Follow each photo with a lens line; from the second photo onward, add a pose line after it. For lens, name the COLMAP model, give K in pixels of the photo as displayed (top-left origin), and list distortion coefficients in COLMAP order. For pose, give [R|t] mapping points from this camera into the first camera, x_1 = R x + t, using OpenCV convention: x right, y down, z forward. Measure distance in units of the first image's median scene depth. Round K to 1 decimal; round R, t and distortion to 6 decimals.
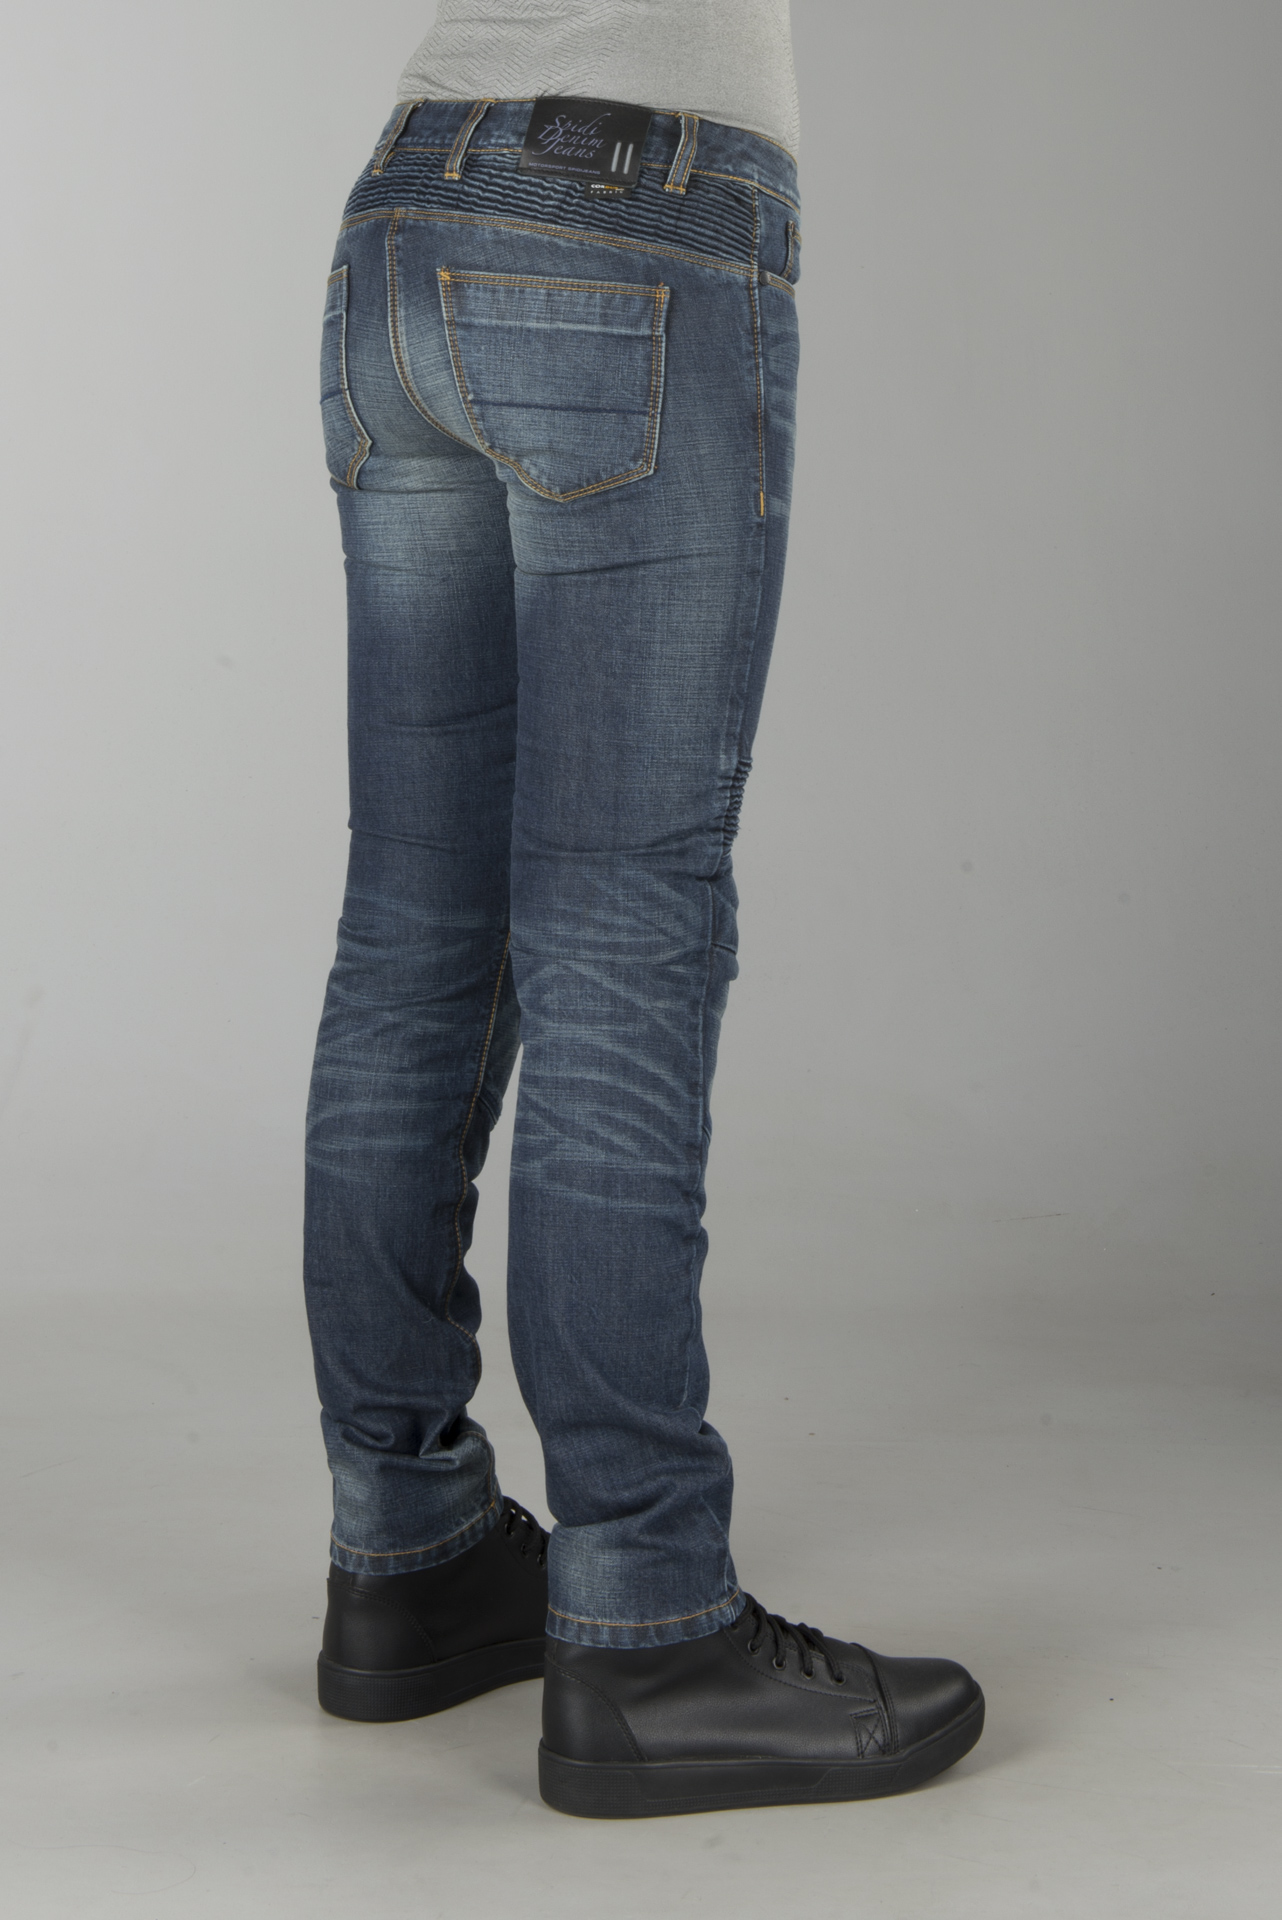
lens RADIAL K [[2346.8, 0, 641.0], [0, 2346.8, 960.0], [0, 0, 1]] dist [-0.016336, -0.009472]
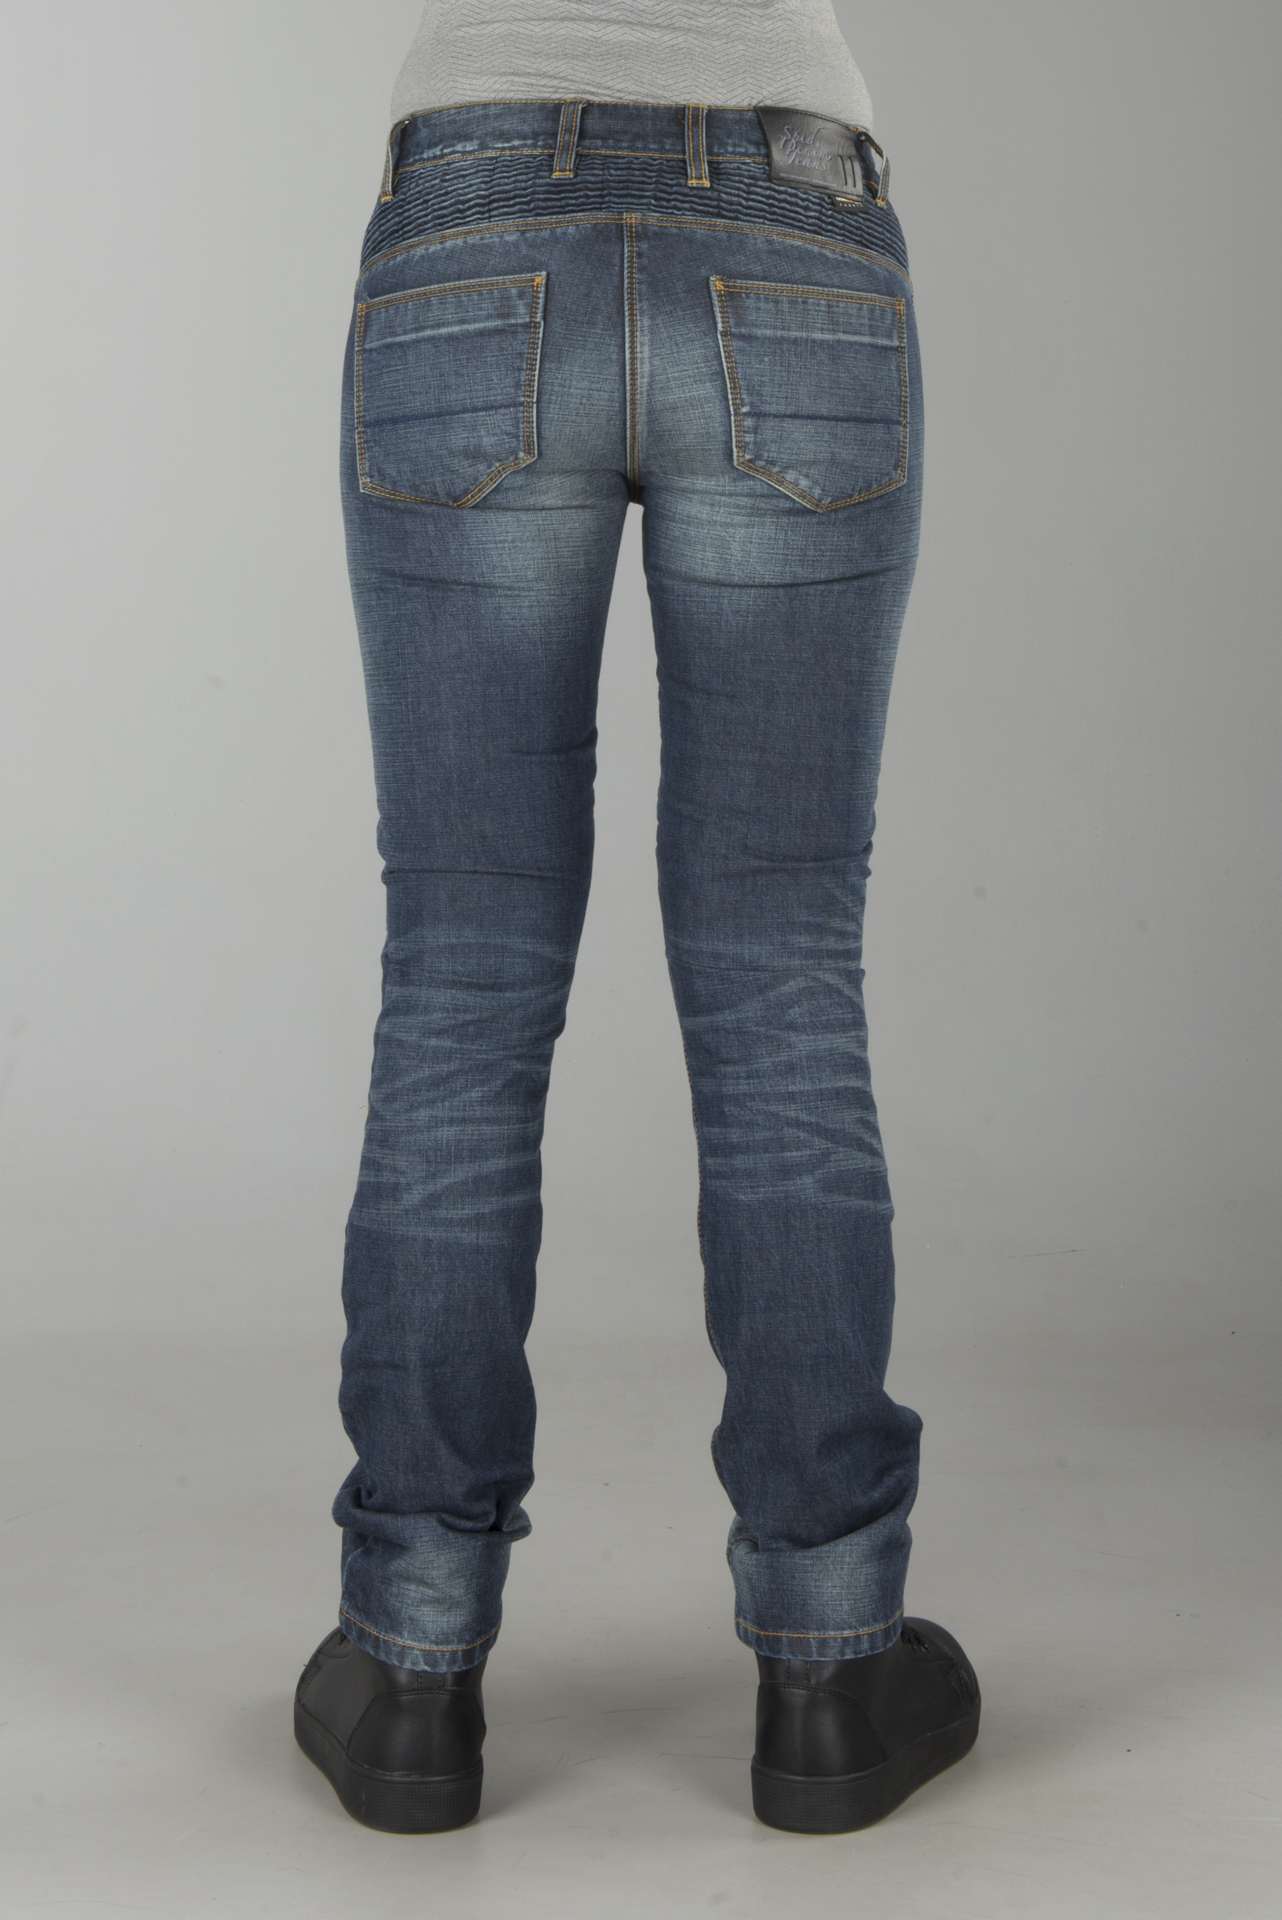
lens RADIAL K [[2481.6, 0, 641.0], [0, 2481.6, 960.0], [0, 0, 1]] dist [0.020000, -0.064487]
pose [[0.872488, -0.116138, 0.474634, -0.636723], [0.122925, 0.992273, 0.016834, -0.033733], [-0.472921, 0.043657, 0.880022, 0.114019]]
